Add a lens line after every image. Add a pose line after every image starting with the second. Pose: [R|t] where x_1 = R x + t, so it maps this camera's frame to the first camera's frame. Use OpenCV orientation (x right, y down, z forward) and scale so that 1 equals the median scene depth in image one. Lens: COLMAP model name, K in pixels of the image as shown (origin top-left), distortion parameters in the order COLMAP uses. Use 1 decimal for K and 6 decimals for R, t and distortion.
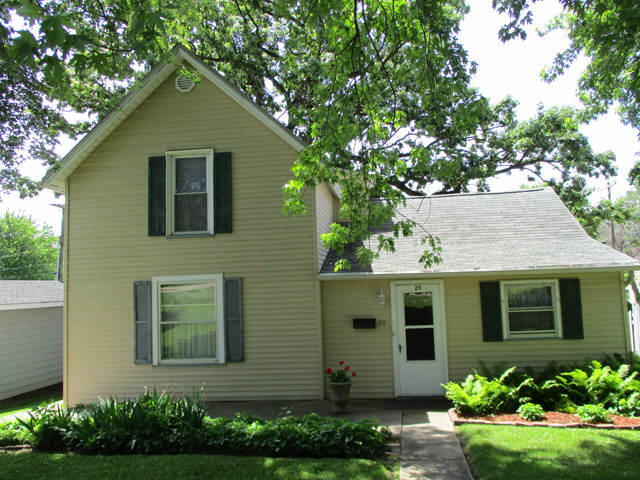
lens RADIAL K [[567.1, 0, 321.5], [0, 567.1, 236.3], [0, 0, 1]] dist [-0.013408, 0.007318]
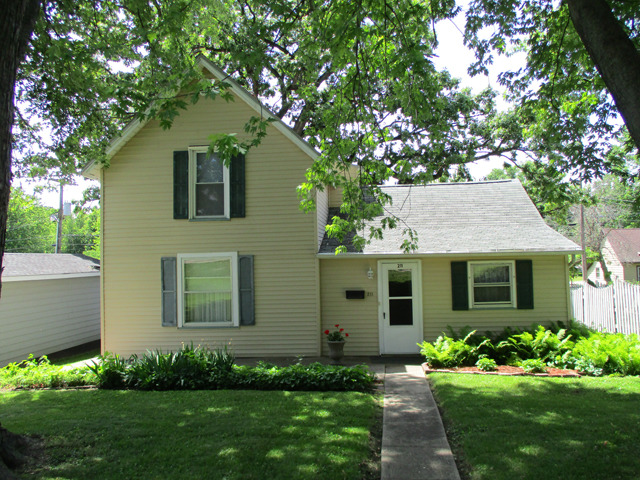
lens RADIAL K [[567.1, 0, 318.3], [0, 567.1, 242.7], [0, 0, 1]] dist [-0.013408, 0.007318]
pose [[0.999663, 0.013423, 0.022238, -0.031601], [-0.014682, 0.998241, 0.057447, -0.024938], [-0.021428, -0.057754, 0.998101, -0.198435]]
